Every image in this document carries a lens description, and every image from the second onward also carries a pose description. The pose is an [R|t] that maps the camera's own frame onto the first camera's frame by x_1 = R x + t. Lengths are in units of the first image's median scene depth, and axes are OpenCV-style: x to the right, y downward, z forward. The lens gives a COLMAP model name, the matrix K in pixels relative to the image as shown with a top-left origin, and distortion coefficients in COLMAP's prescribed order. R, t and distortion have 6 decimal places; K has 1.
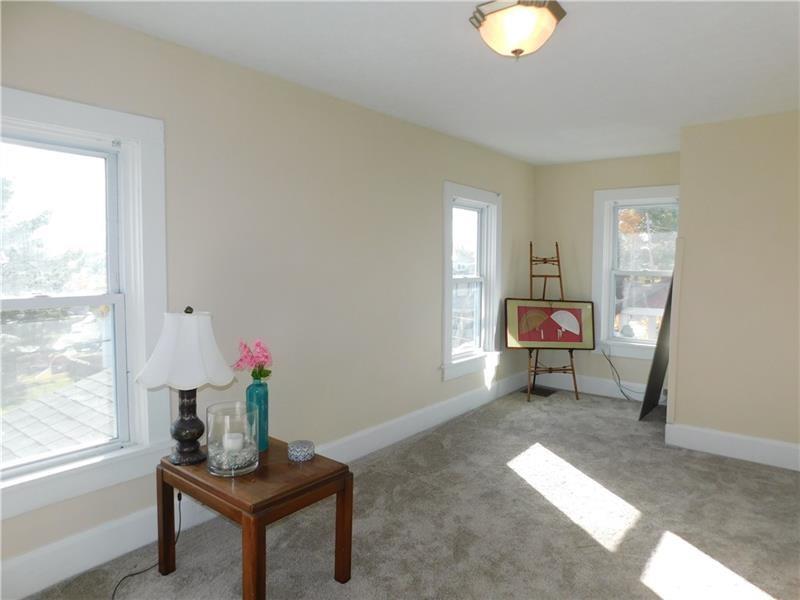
lens RADIAL K [[535.6, 0, 400.0], [0, 535.6, 300.0], [0, 0, 1]] dist [-0.066154, 0.057431]
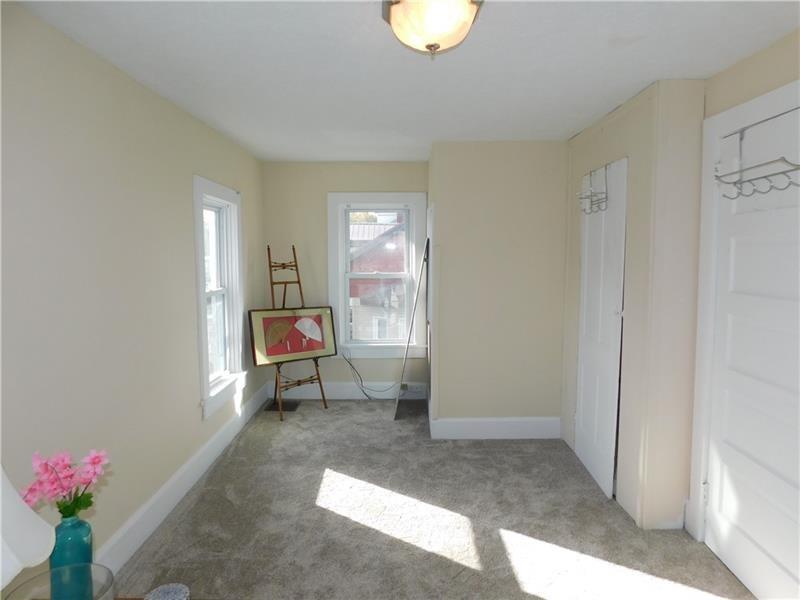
lens RADIAL K [[535.6, 0, 400.0], [0, 535.6, 300.0], [0, 0, 1]] dist [-0.066154, 0.057431]
pose [[0.779600, -0.067041, 0.622679, -0.163587], [0.053389, 0.997749, 0.040580, -0.044942], [-0.623998, 0.001608, 0.781425, 0.162808]]
